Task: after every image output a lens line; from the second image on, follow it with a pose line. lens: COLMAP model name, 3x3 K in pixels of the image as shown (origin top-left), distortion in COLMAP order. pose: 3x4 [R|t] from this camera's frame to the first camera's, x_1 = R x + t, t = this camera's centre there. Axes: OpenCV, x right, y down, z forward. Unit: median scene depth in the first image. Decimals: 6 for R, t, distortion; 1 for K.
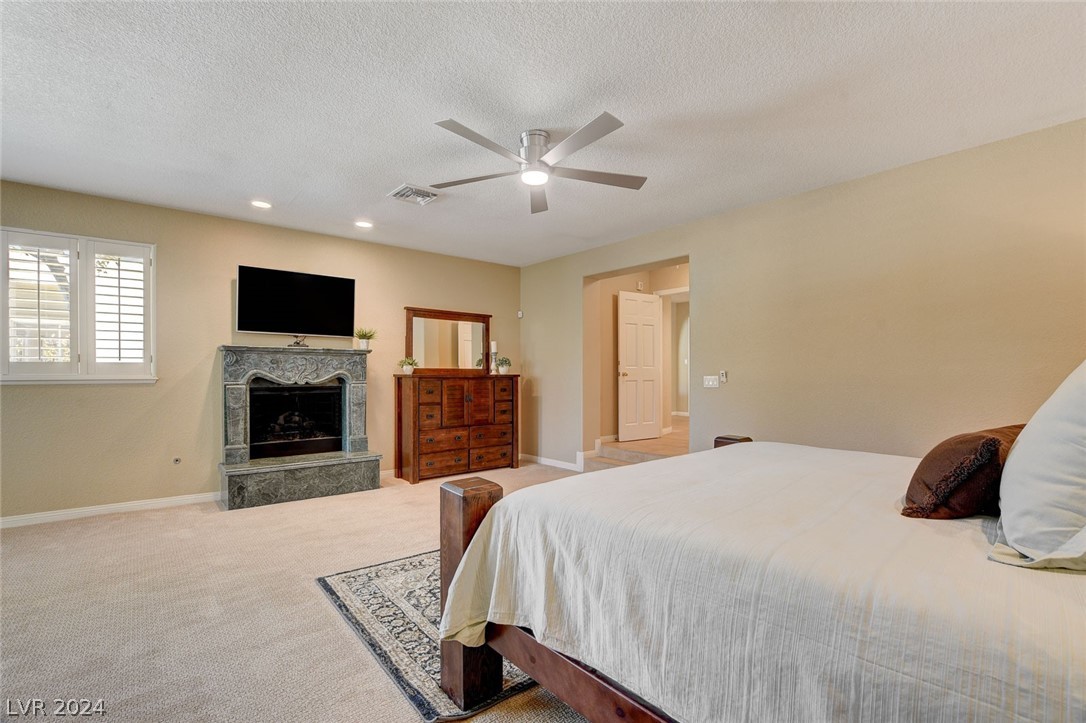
lens RADIAL K [[486.3, 0, 545.5], [0, 486.3, 371.3], [0, 0, 1]] dist [-0.027096, 0.002317]
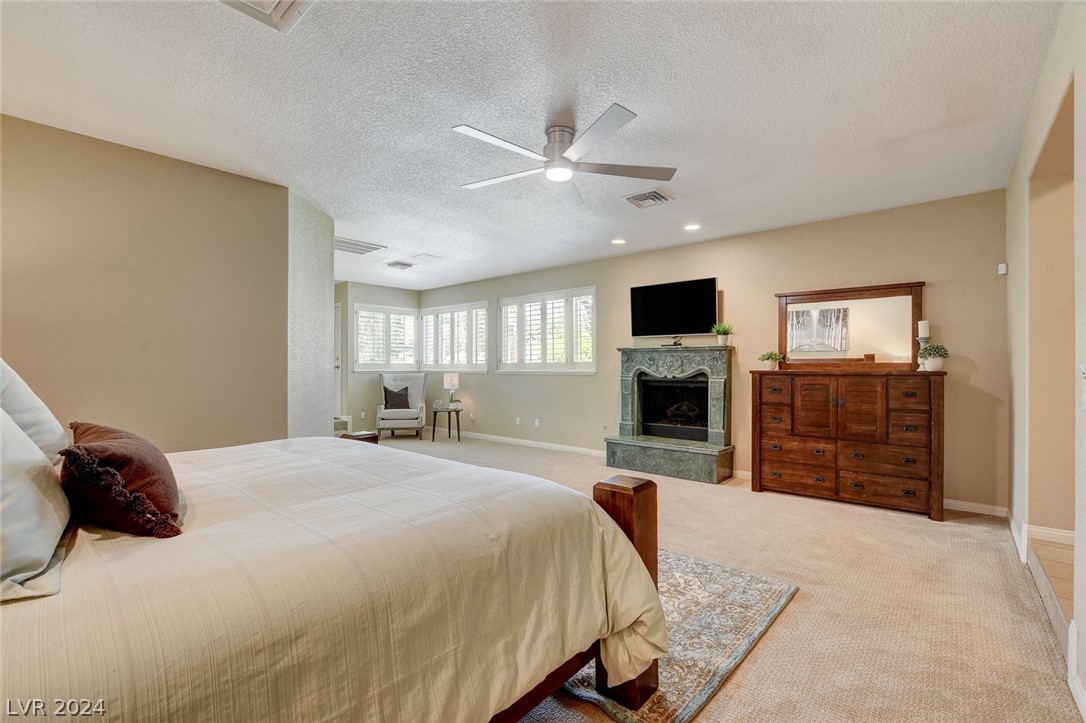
lens RADIAL K [[486.3, 0, 542.4], [0, 486.3, 363.5], [0, 0, 1]] dist [-0.027096, 0.002317]
pose [[0.143719, -0.007400, -0.989591, 0.596679], [0.002945, 0.999971, -0.007049, -0.001014], [0.989614, -0.001902, 0.143736, 0.507737]]
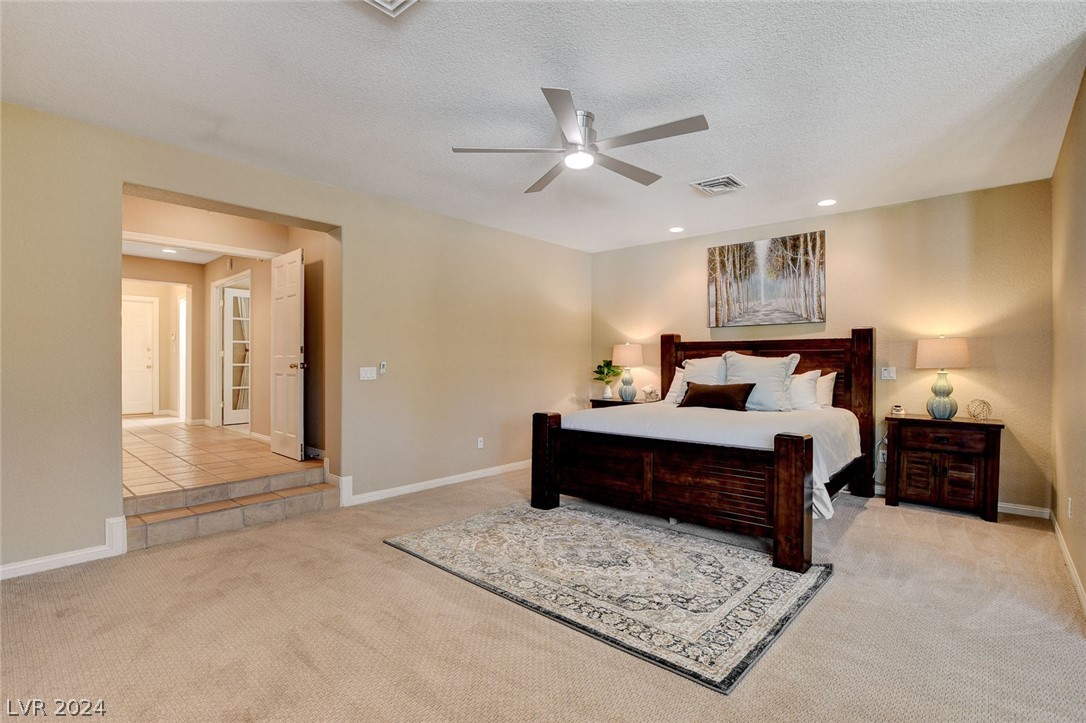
lens RADIAL K [[506.0, 0, 549.6], [0, 506.0, 363.0], [0, 0, 1]] dist [-0.027195, 0.000704]
pose [[-0.131944, -0.003909, 0.991249, -0.624803], [0.003193, 0.999985, 0.004369, -0.002035], [-0.991252, 0.003741, -0.131930, 0.751114]]
